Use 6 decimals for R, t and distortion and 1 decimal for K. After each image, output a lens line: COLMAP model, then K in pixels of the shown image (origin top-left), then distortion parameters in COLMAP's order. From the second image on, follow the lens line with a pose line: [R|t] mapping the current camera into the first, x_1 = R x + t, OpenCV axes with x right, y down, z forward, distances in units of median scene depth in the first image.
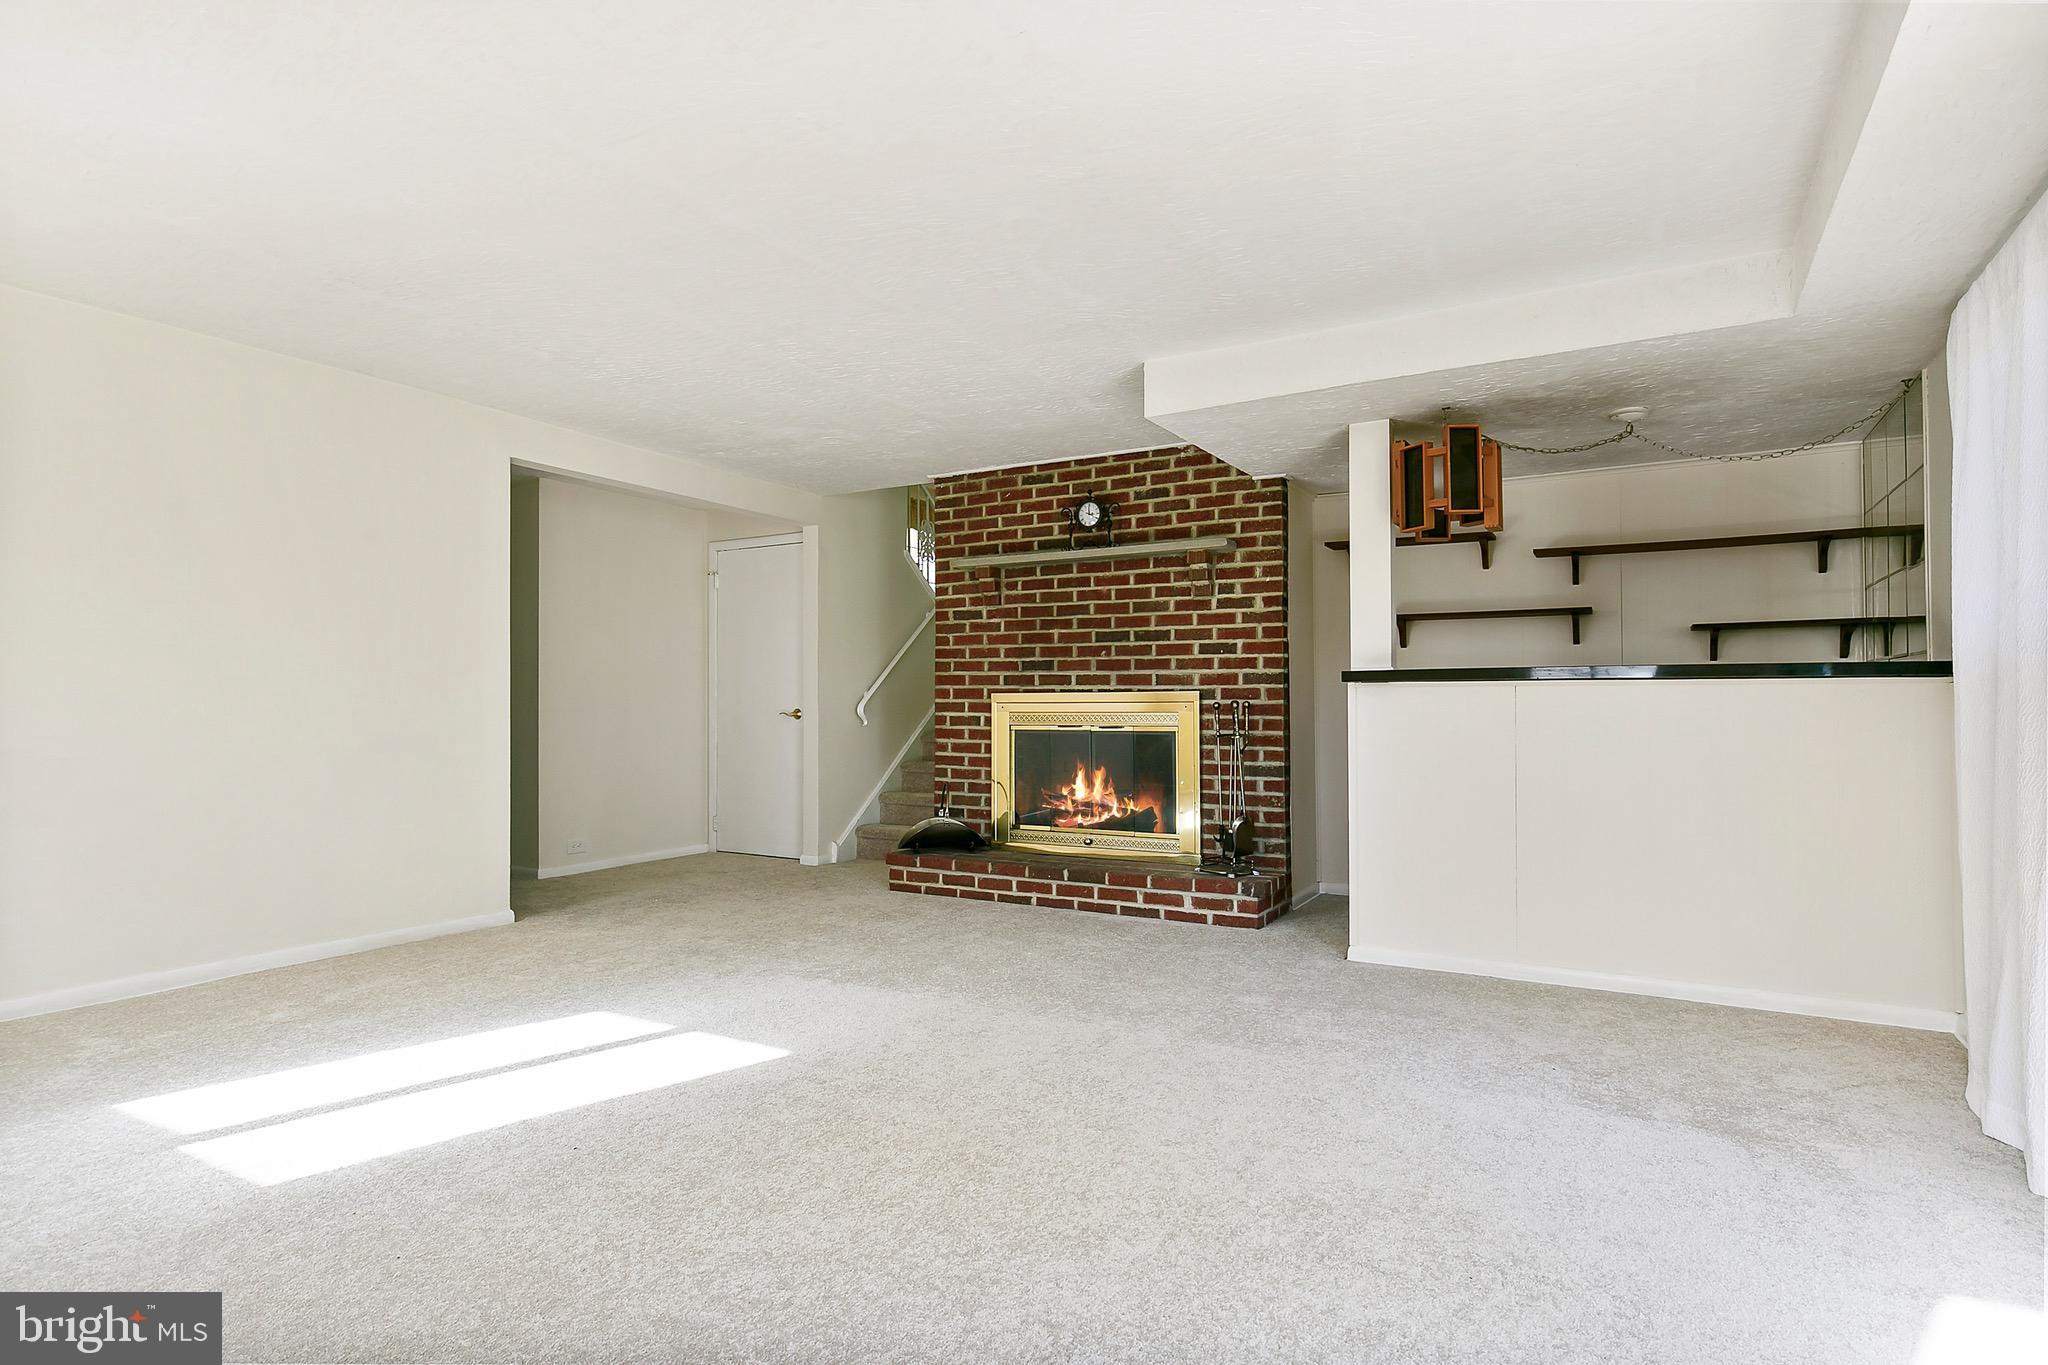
lens RADIAL K [[1057.7, 0, 1024.0], [0, 1057.7, 682.5], [0, 0, 1]] dist [0.020712, 0.000040]
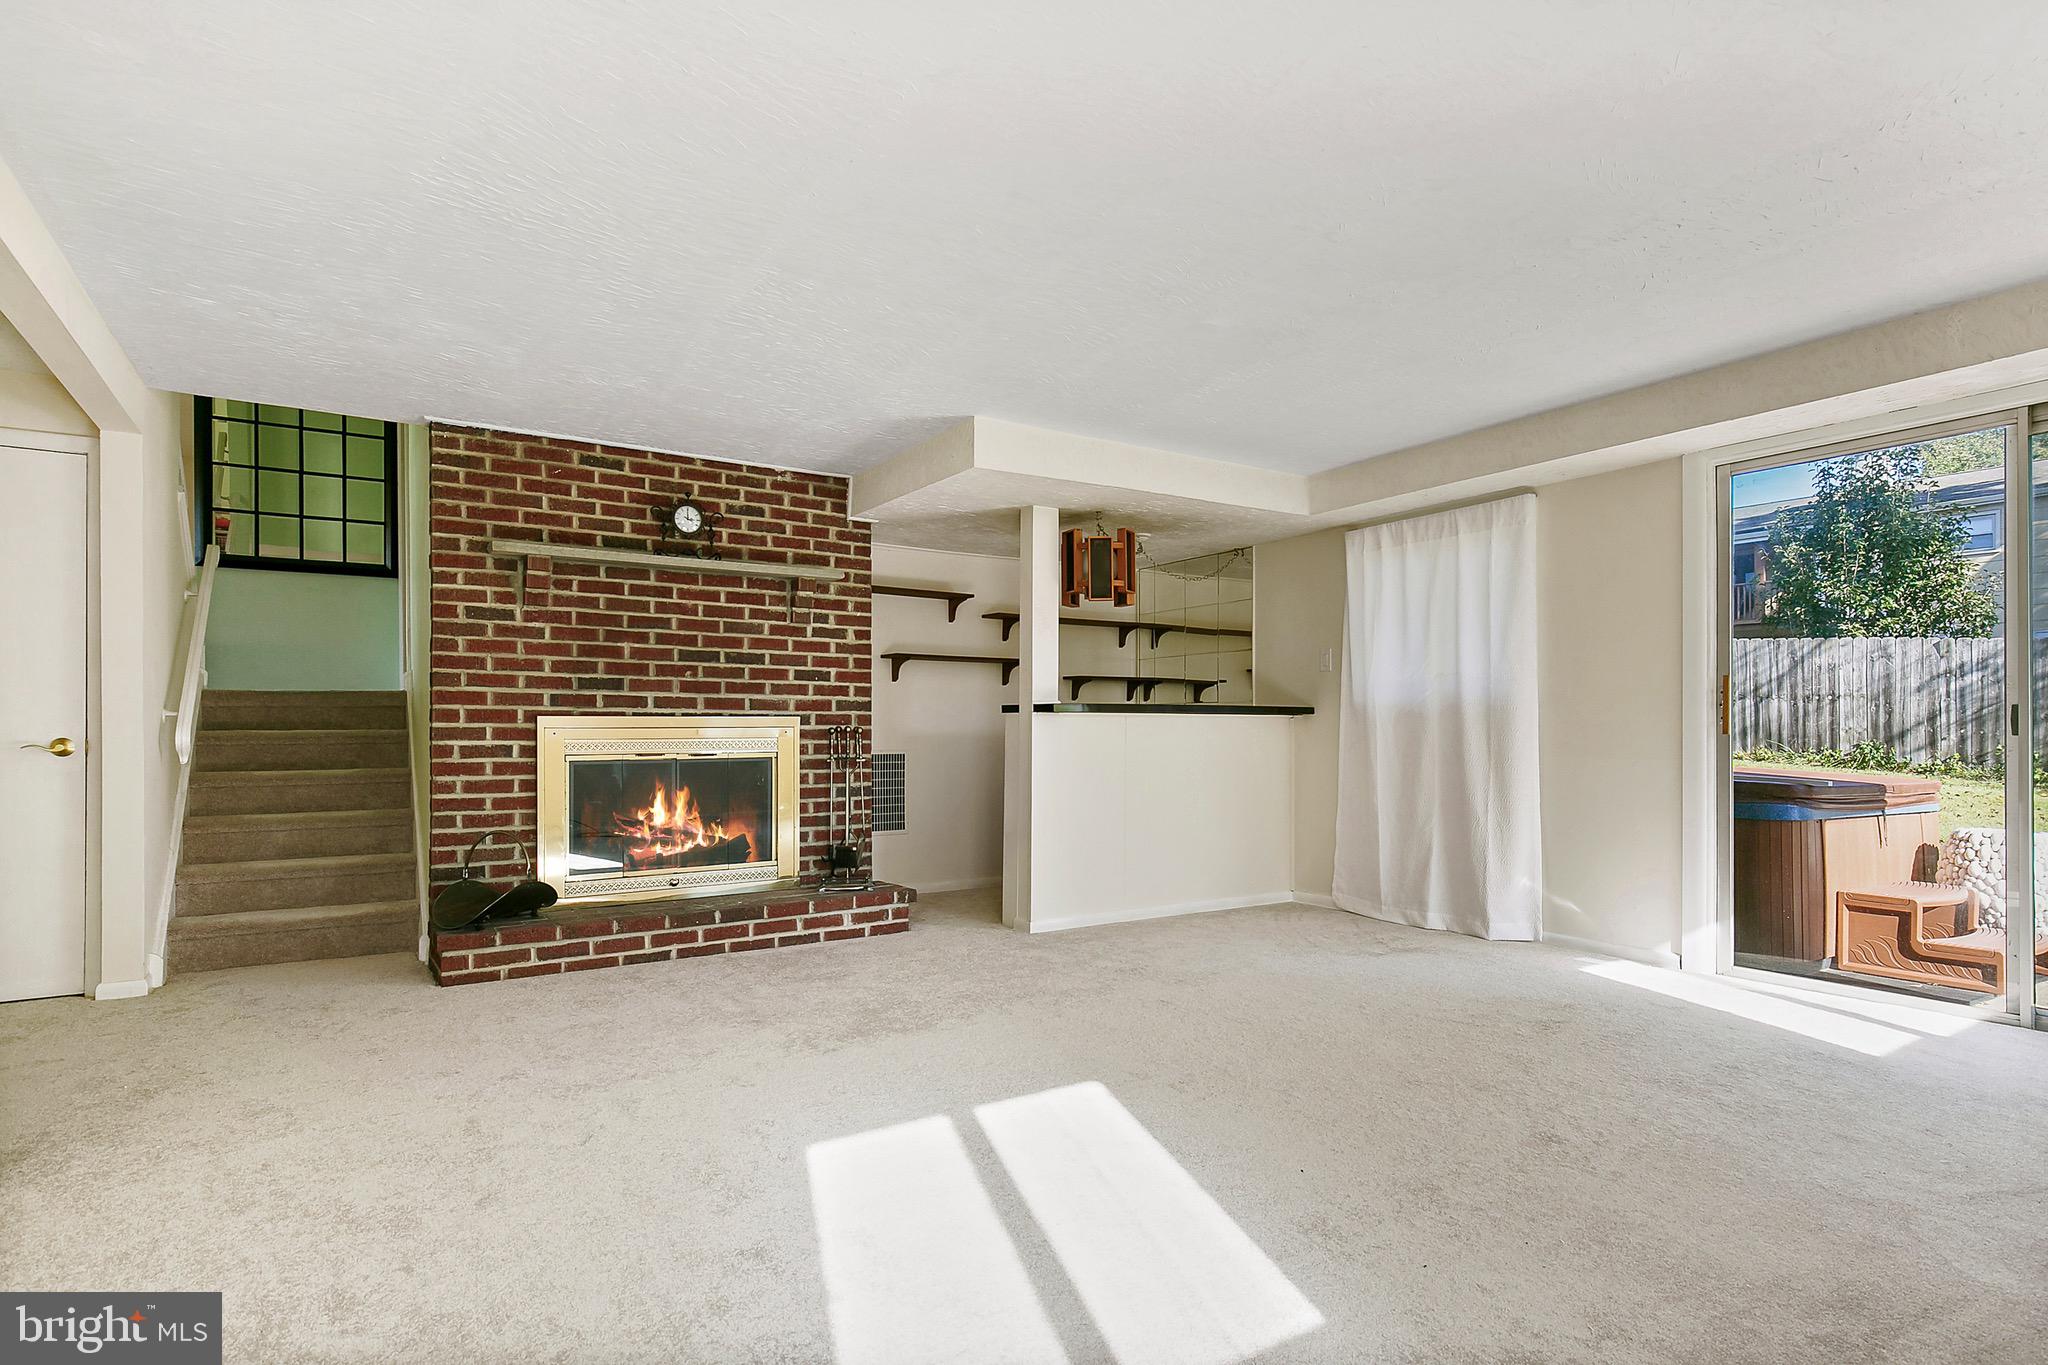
lens RADIAL K [[1056.0, 0, 1024.0], [0, 1056.0, 725.4], [0, 0, 1]] dist [-0.000061, 0.000032]
pose [[0.456598, 0.002158, 0.889670, -0.618958], [-0.019172, 0.999789, 0.007414, 0.004666], [-0.889466, -0.020442, 0.456543, 0.336298]]
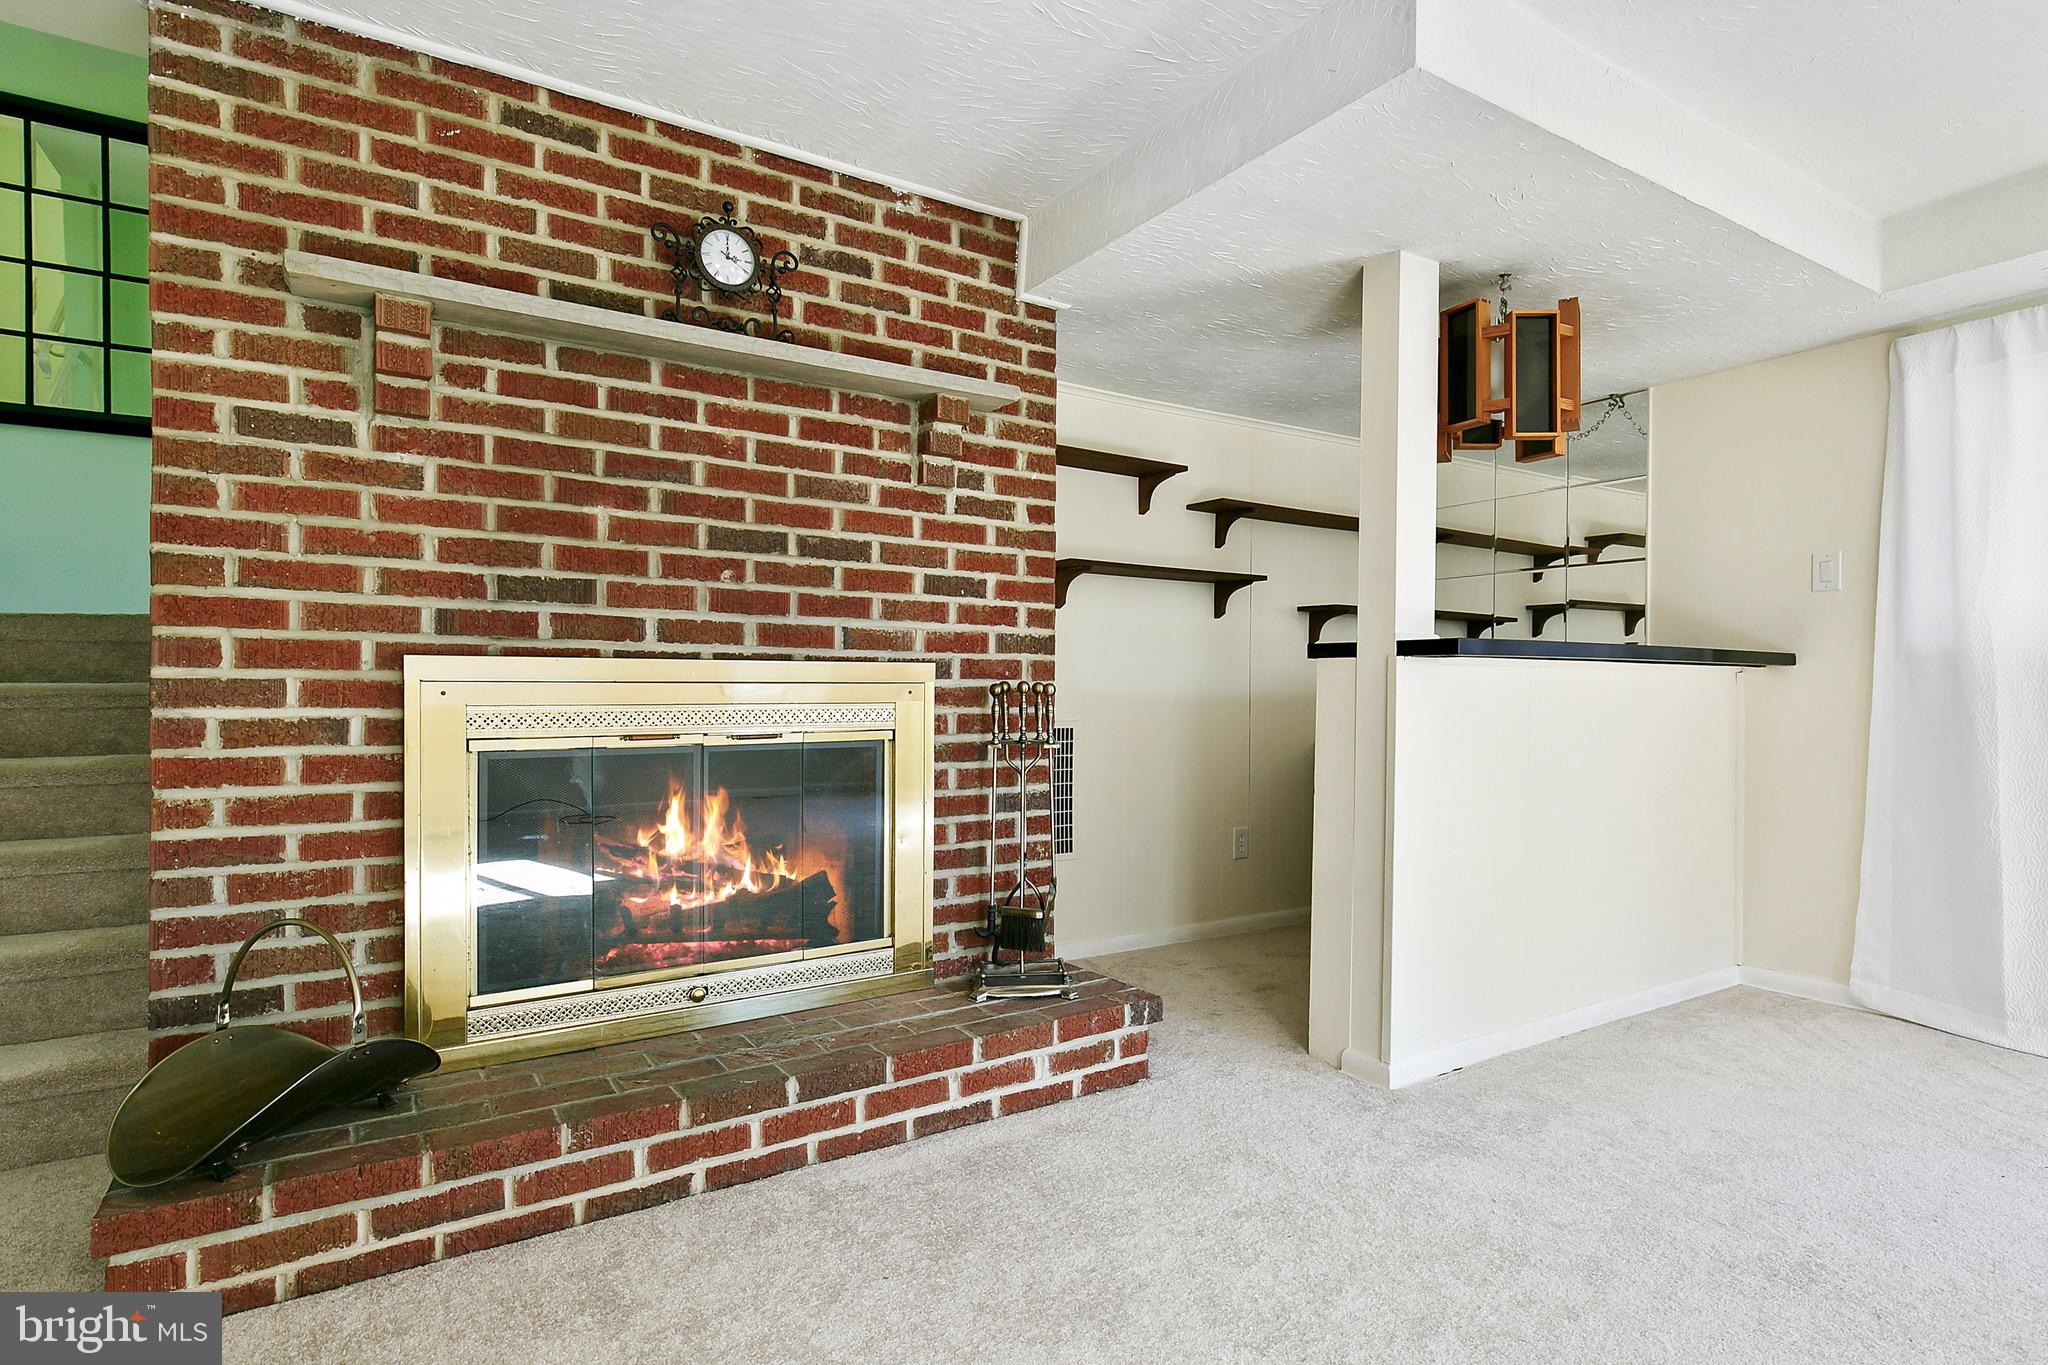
lens RADIAL K [[1038.8, 0, 1021.1], [0, 1038.8, 692.9], [0, 0, 1]] dist [0.000268, -0.000977]
pose [[0.465535, -0.003733, 0.885022, -0.271184], [-0.024537, 0.999552, 0.017123, 0.012831], [-0.884689, -0.029687, 0.465235, 0.696051]]
